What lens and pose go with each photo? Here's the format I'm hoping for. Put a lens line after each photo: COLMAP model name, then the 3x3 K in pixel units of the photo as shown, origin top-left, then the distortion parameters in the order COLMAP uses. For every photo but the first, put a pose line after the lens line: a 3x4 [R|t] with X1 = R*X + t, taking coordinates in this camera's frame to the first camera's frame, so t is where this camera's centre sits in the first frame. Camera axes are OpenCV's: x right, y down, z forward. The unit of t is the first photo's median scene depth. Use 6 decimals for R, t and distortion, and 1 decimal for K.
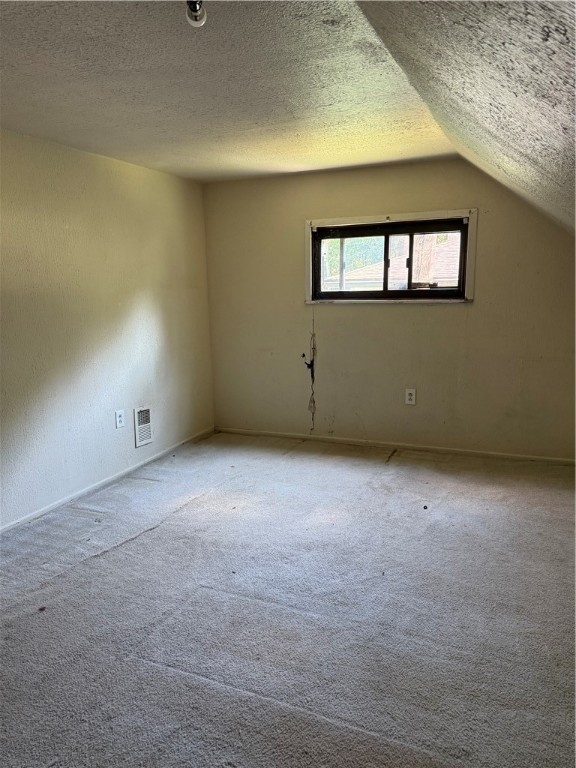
lens RADIAL K [[545.6, 0, 293.2], [0, 545.6, 385.8], [0, 0, 1]] dist [0.045161, -0.047548]
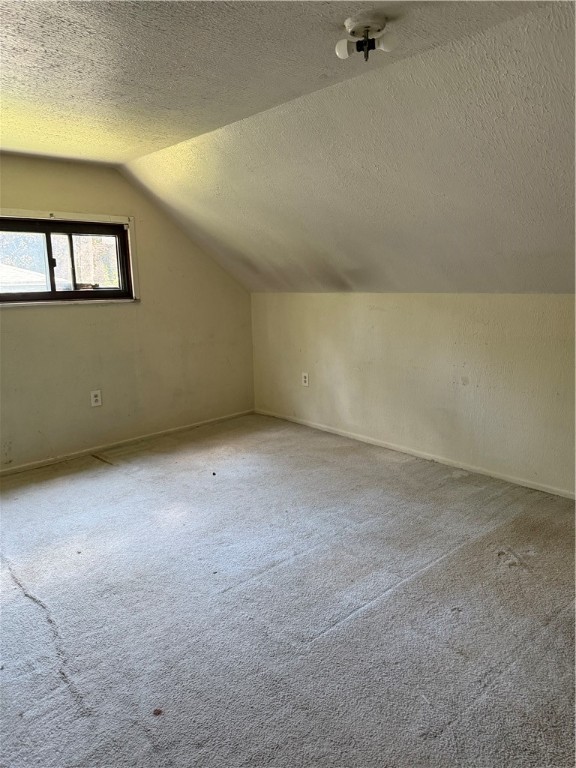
lens RADIAL K [[545.6, 0, 294.7], [0, 545.6, 379.4], [0, 0, 1]] dist [0.045161, -0.047548]
pose [[0.394653, -0.155427, 0.905589, -0.557776], [0.188666, 0.978296, 0.085685, -0.031799], [-0.899252, 0.137037, 0.415411, 0.269003]]
